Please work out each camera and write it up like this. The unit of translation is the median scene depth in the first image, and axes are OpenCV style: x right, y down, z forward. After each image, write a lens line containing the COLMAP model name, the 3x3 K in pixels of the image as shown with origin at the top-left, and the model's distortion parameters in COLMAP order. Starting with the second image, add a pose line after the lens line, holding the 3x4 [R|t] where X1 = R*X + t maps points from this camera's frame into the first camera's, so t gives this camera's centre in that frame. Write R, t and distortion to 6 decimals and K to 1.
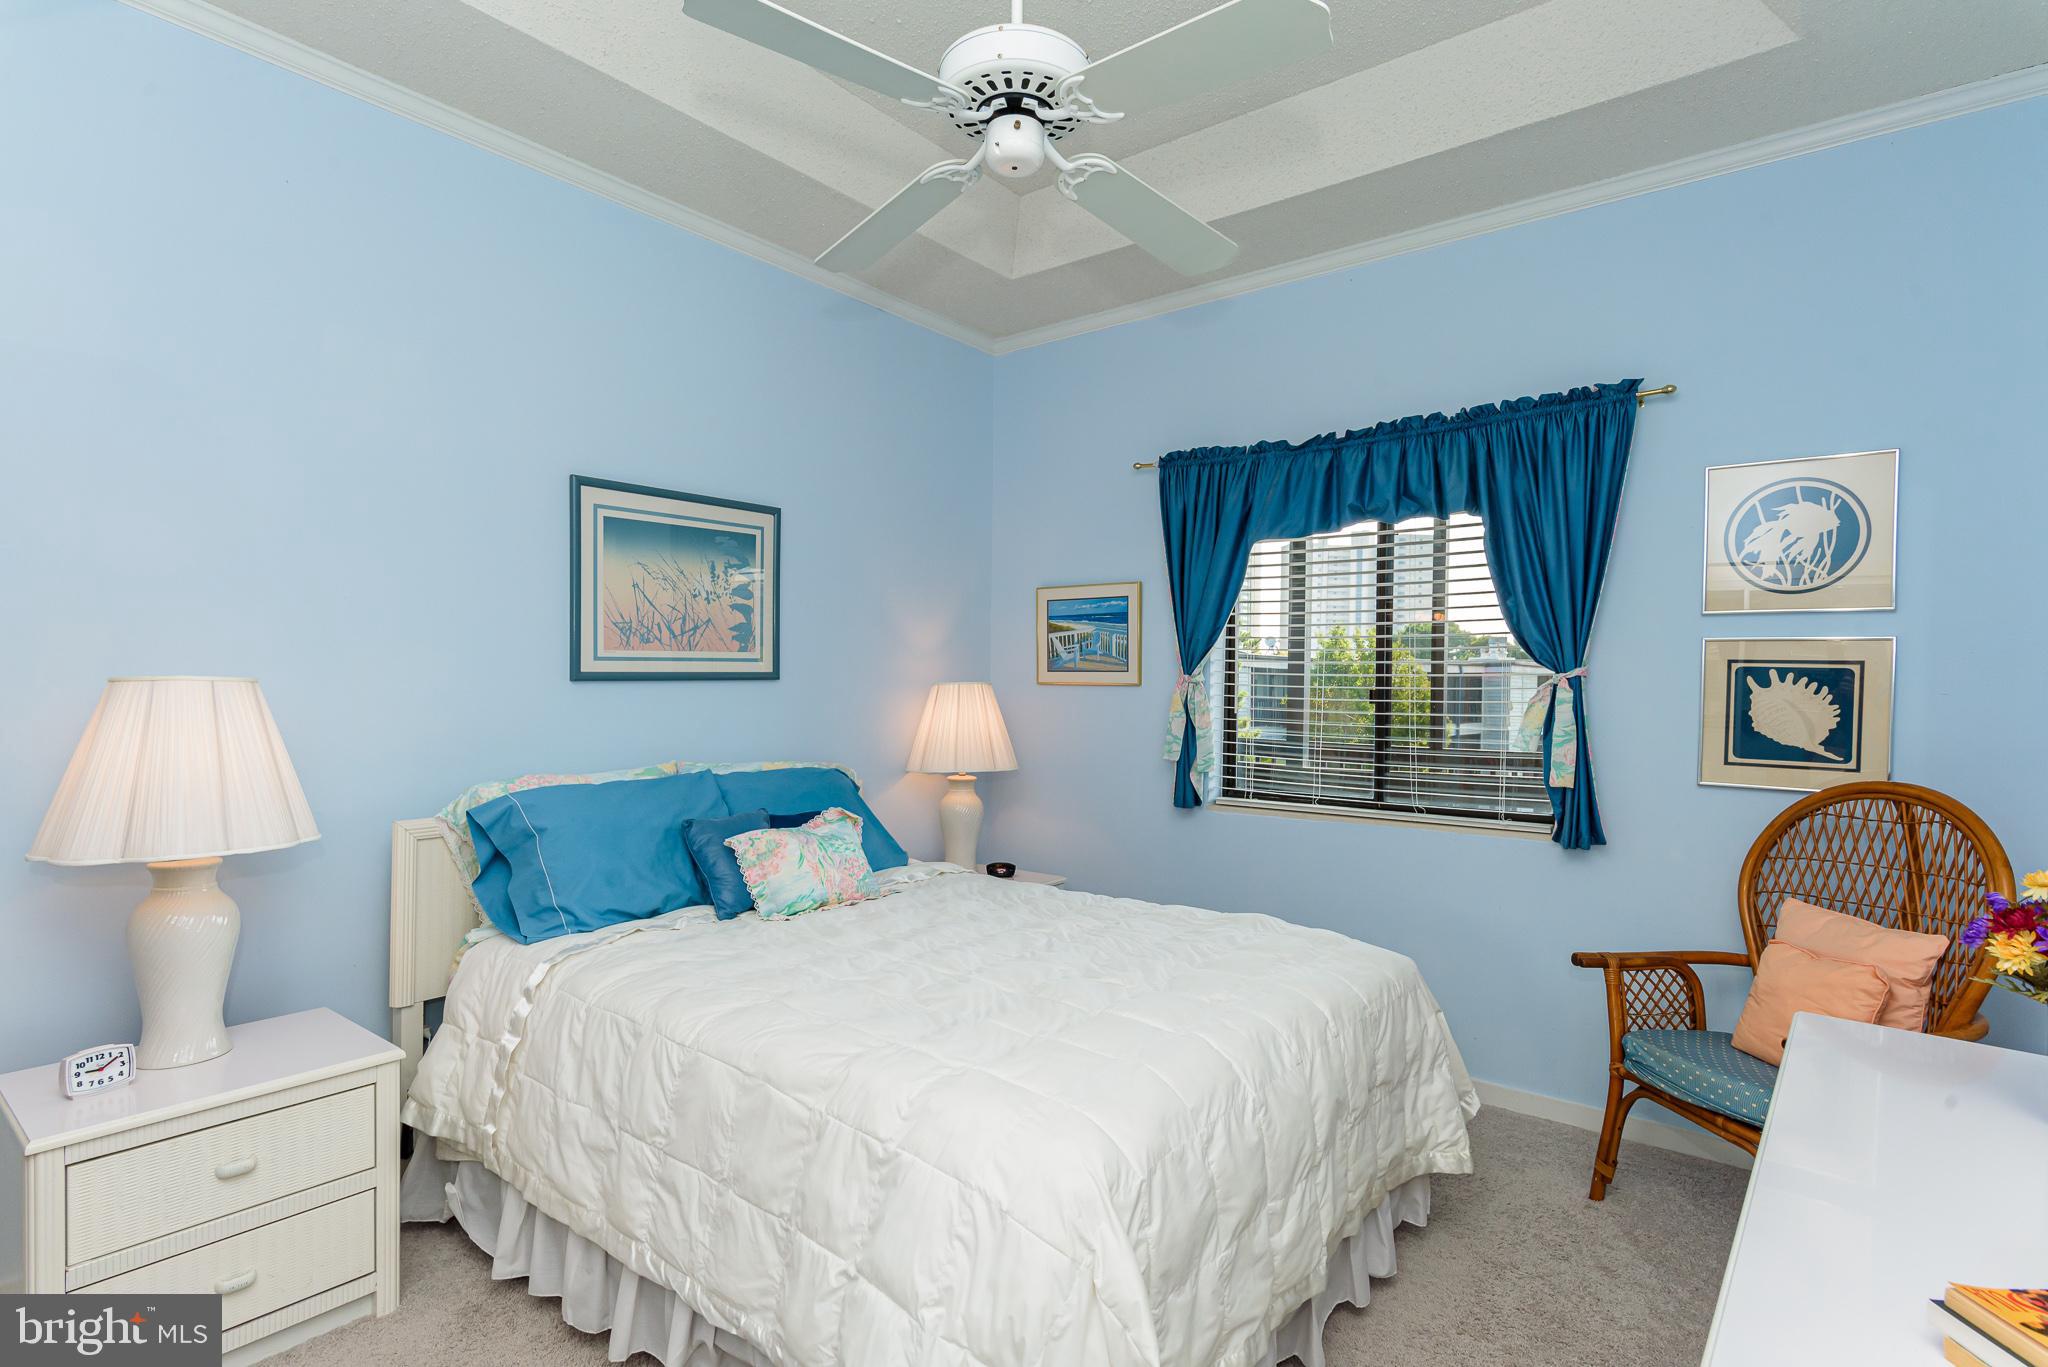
lens RADIAL K [[1018.0, 0, 1013.6], [0, 1018.0, 690.1], [0, 0, 1]] dist [0.003778, 0.000098]
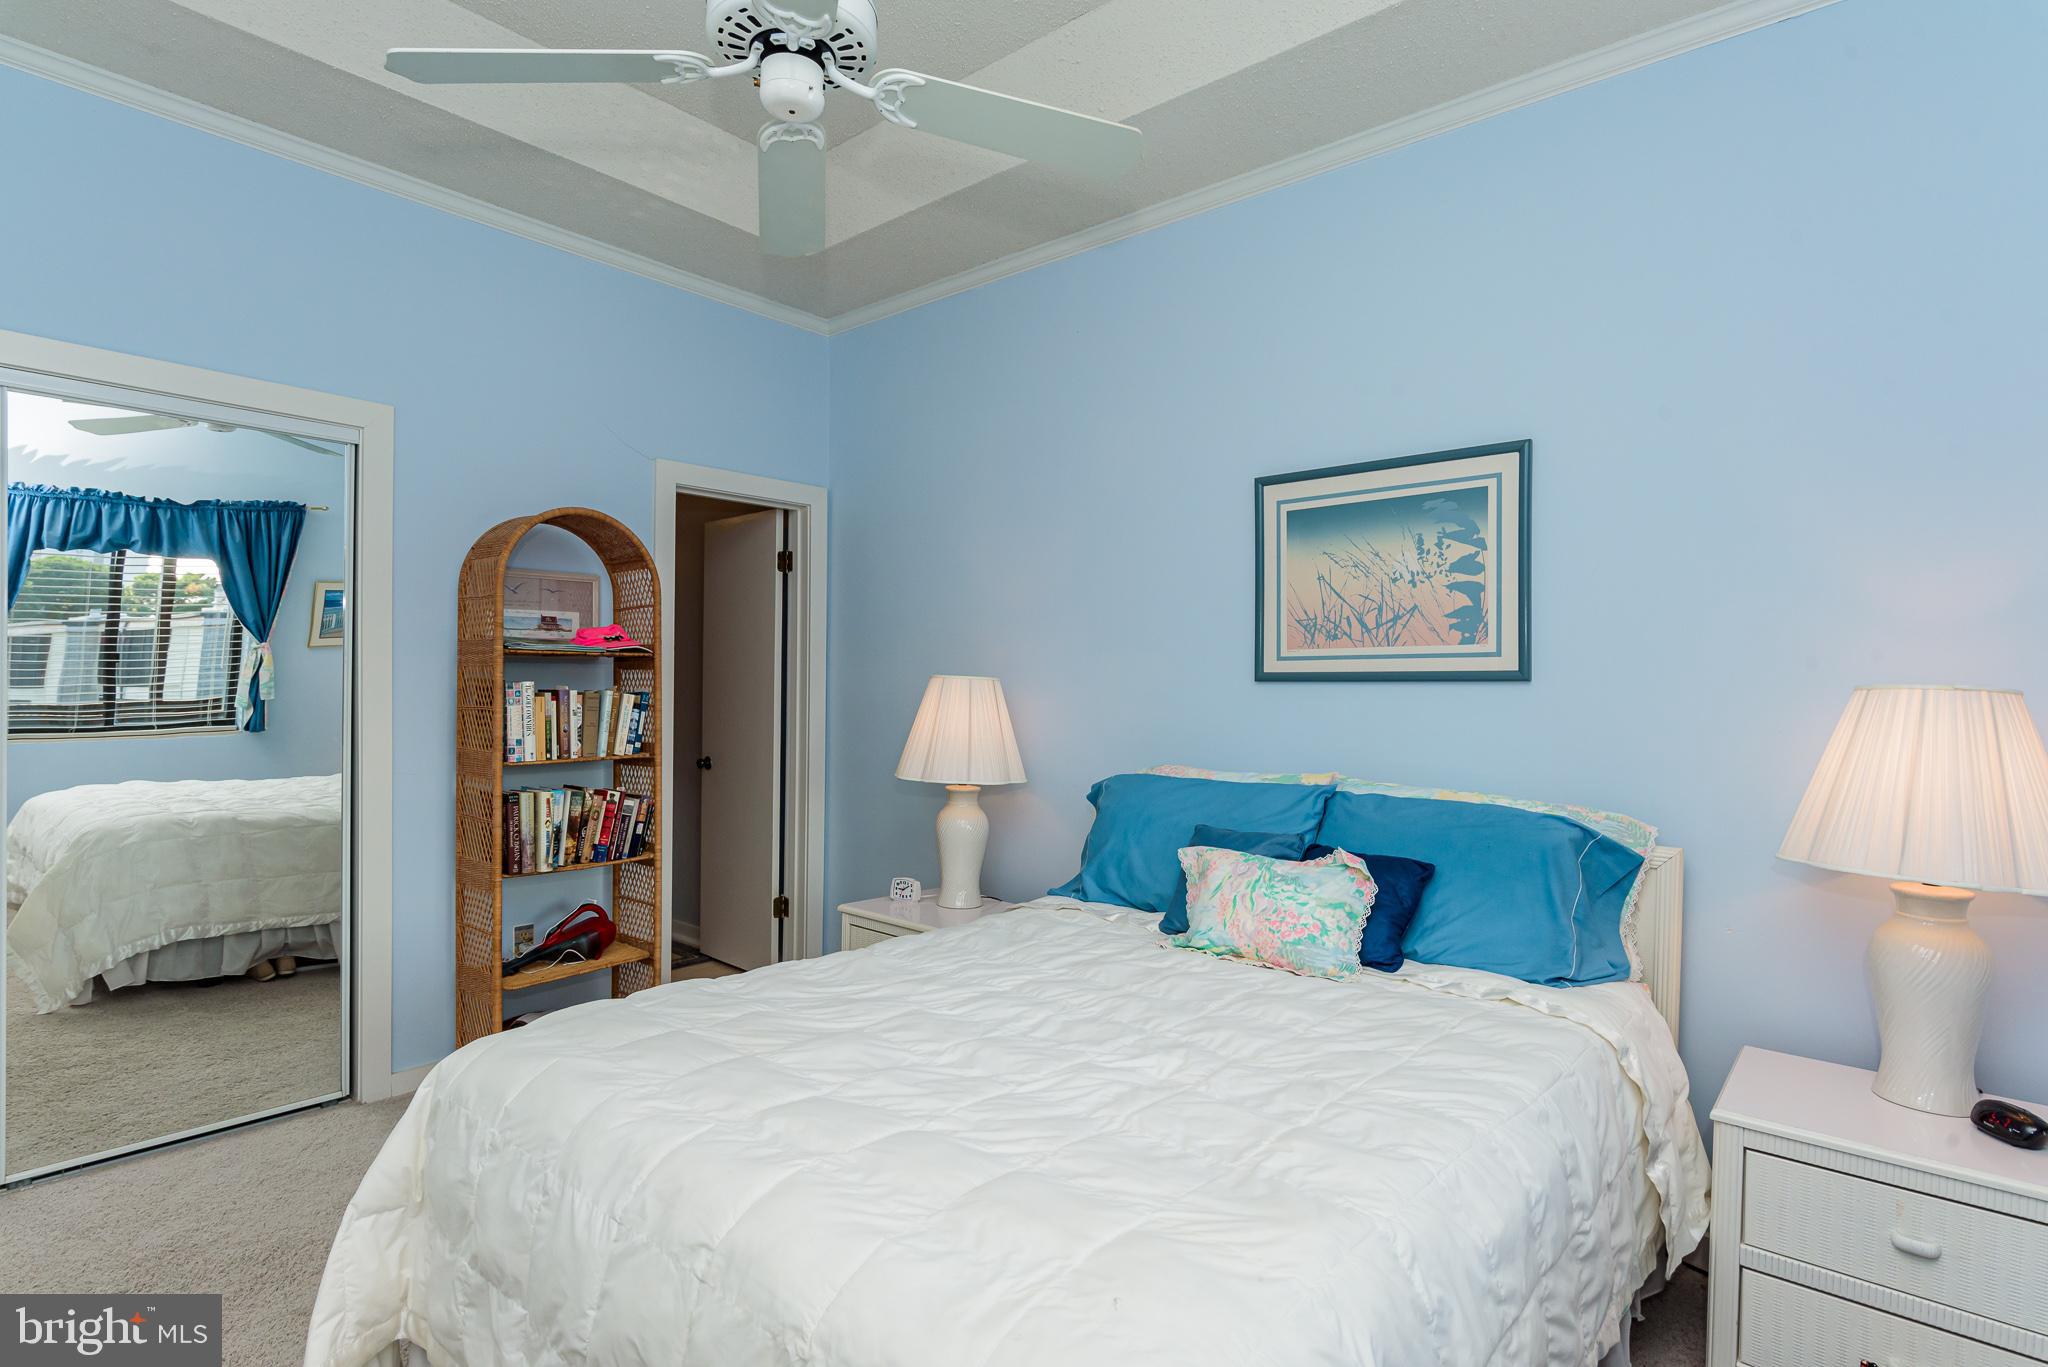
lens RADIAL K [[1018.0, 0, 1013.6], [0, 1018.0, 690.1], [0, 0, 1]] dist [0.003778, 0.000098]
pose [[-0.034295, -0.004218, -0.999403, 0.577764], [-0.025807, 0.999661, -0.003334, 0.009077], [0.999079, 0.025677, -0.034392, 0.785566]]
